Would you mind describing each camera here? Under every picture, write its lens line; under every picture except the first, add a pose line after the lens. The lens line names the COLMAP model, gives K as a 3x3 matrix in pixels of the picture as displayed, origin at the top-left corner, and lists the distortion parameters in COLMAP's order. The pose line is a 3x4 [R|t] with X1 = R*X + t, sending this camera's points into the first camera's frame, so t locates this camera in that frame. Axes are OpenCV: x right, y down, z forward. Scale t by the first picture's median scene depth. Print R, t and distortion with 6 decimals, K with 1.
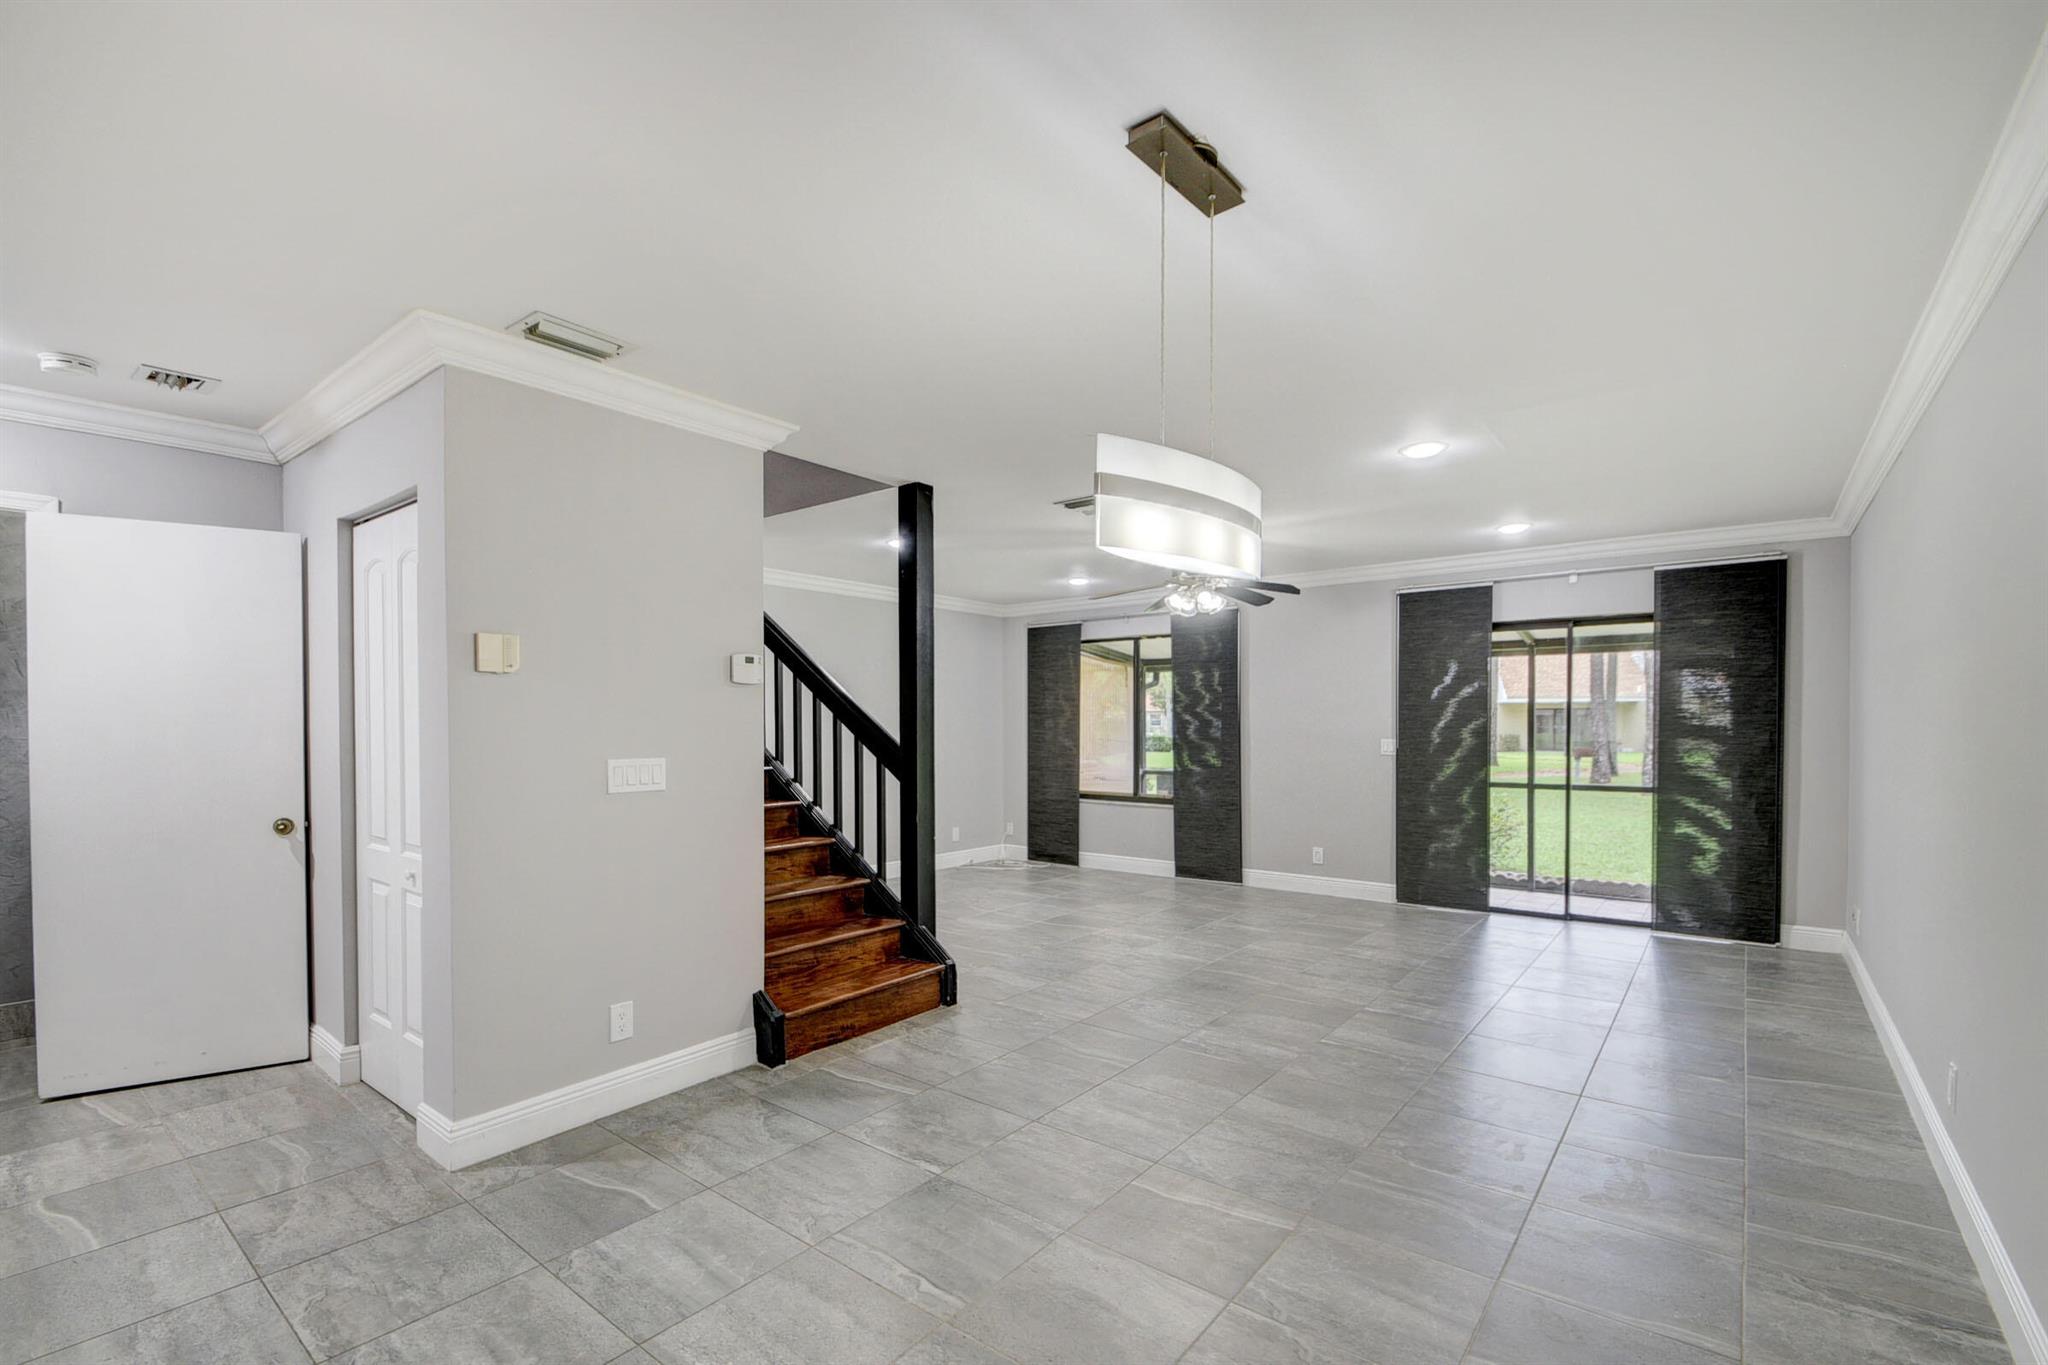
lens RADIAL K [[905.6, 0, 1013.2], [0, 905.6, 733.2], [0, 0, 1]] dist [0.016812, -0.017439]
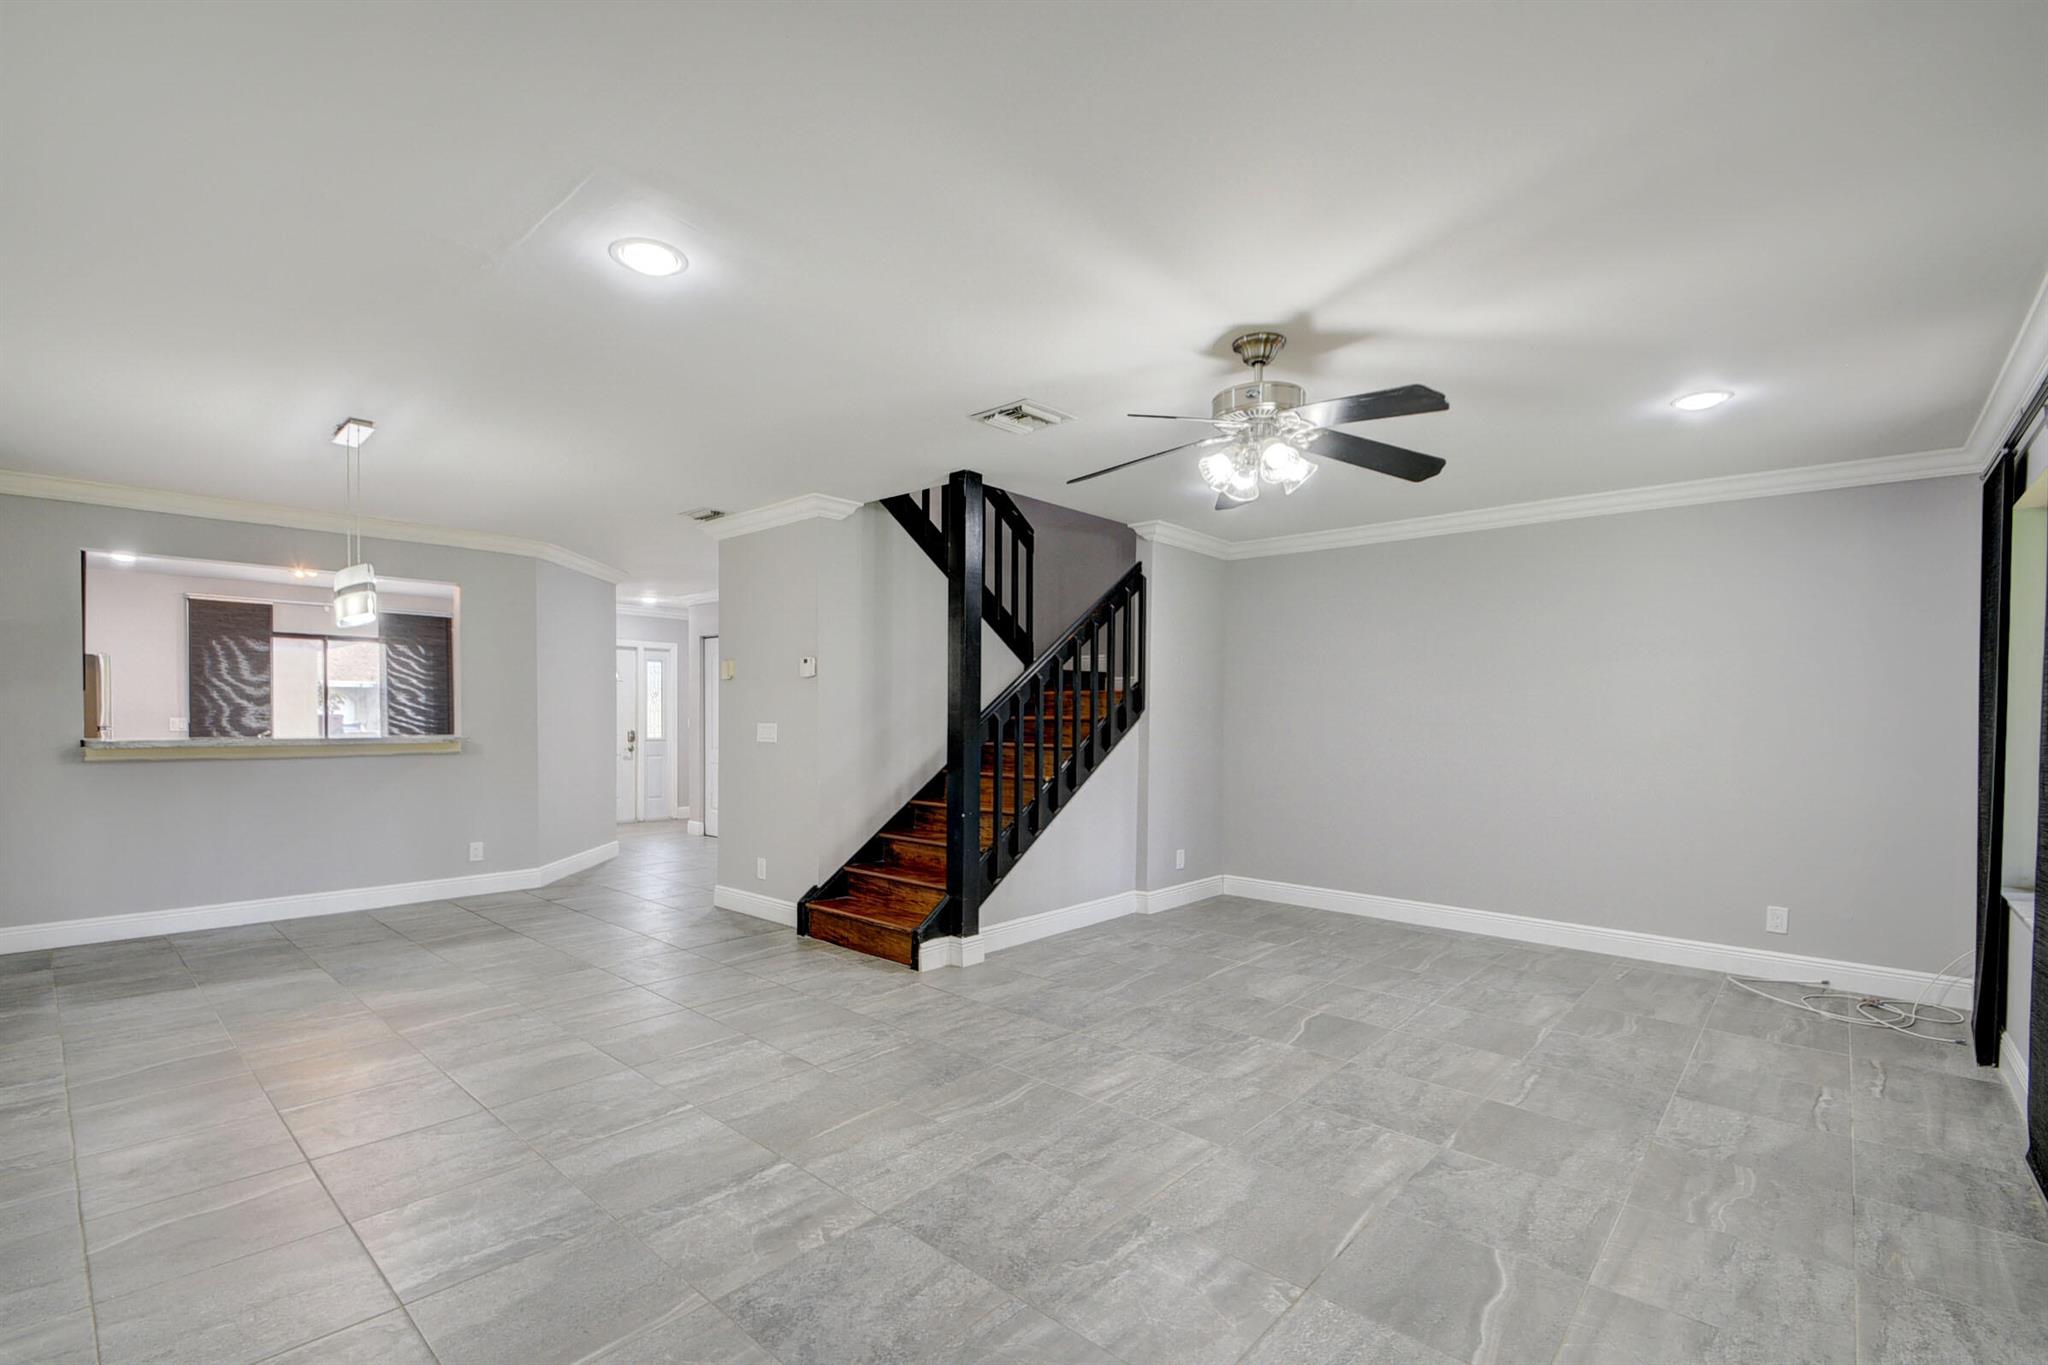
lens RADIAL K [[905.6, 0, 1013.2], [0, 905.6, 733.2], [0, 0, 1]] dist [0.016812, -0.017439]
pose [[-0.060174, 0.022848, -0.997926, 0.692684], [-0.017039, 0.999569, 0.023913, -0.001932], [0.998042, 0.018443, -0.059759, 0.834473]]
